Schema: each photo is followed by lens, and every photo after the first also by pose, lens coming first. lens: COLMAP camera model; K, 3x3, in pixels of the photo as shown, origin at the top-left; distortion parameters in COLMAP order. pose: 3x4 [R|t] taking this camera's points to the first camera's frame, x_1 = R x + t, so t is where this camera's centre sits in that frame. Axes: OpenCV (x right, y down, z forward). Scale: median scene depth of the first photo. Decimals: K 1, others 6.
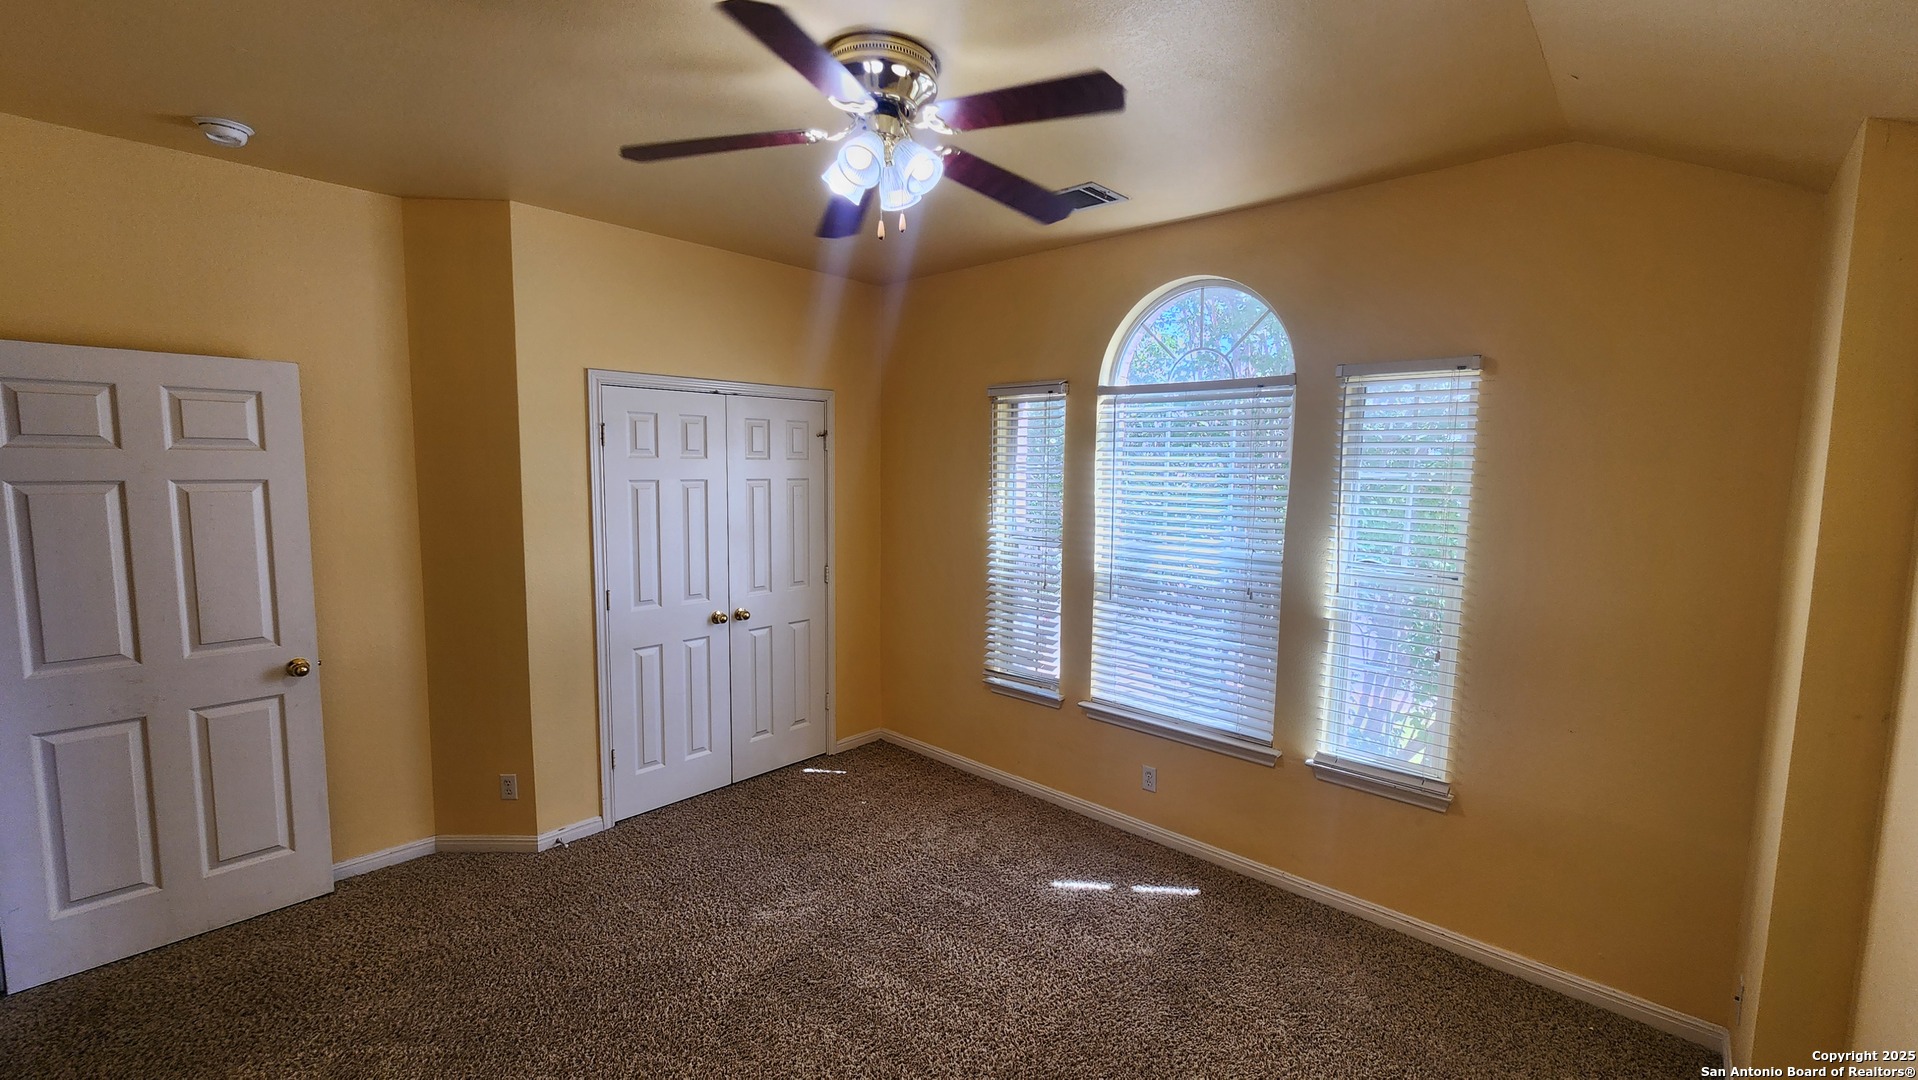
lens RADIAL K [[781.9, 0, 973.5], [0, 781.9, 538.9], [0, 0, 1]] dist [0.000585, -0.001061]
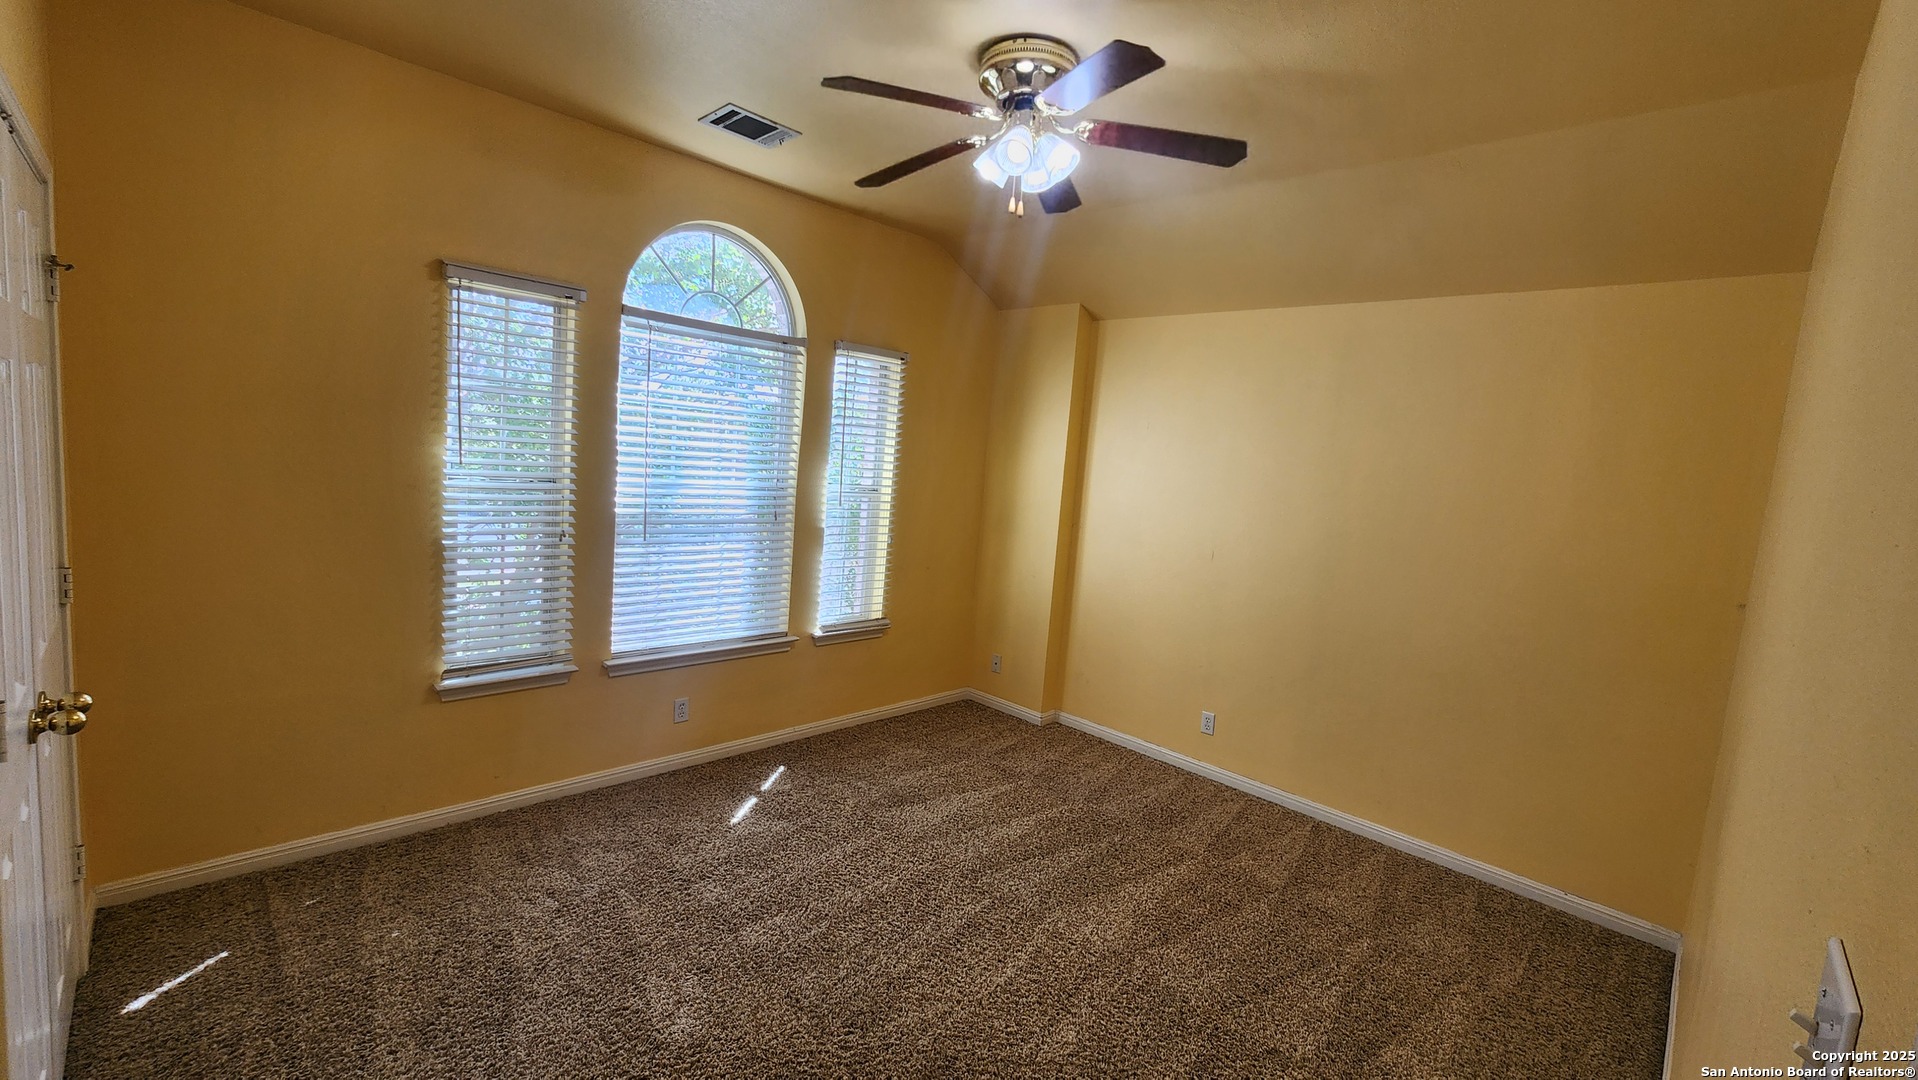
lens RADIAL K [[781.9, 0, 972.7], [0, 781.9, 535.8], [0, 0, 1]] dist [0.000585, -0.001061]
pose [[0.042625, -0.123082, 0.991481, -0.746329], [0.015610, 0.992344, 0.122518, -0.038039], [-0.998969, 0.010254, 0.044219, 0.575423]]
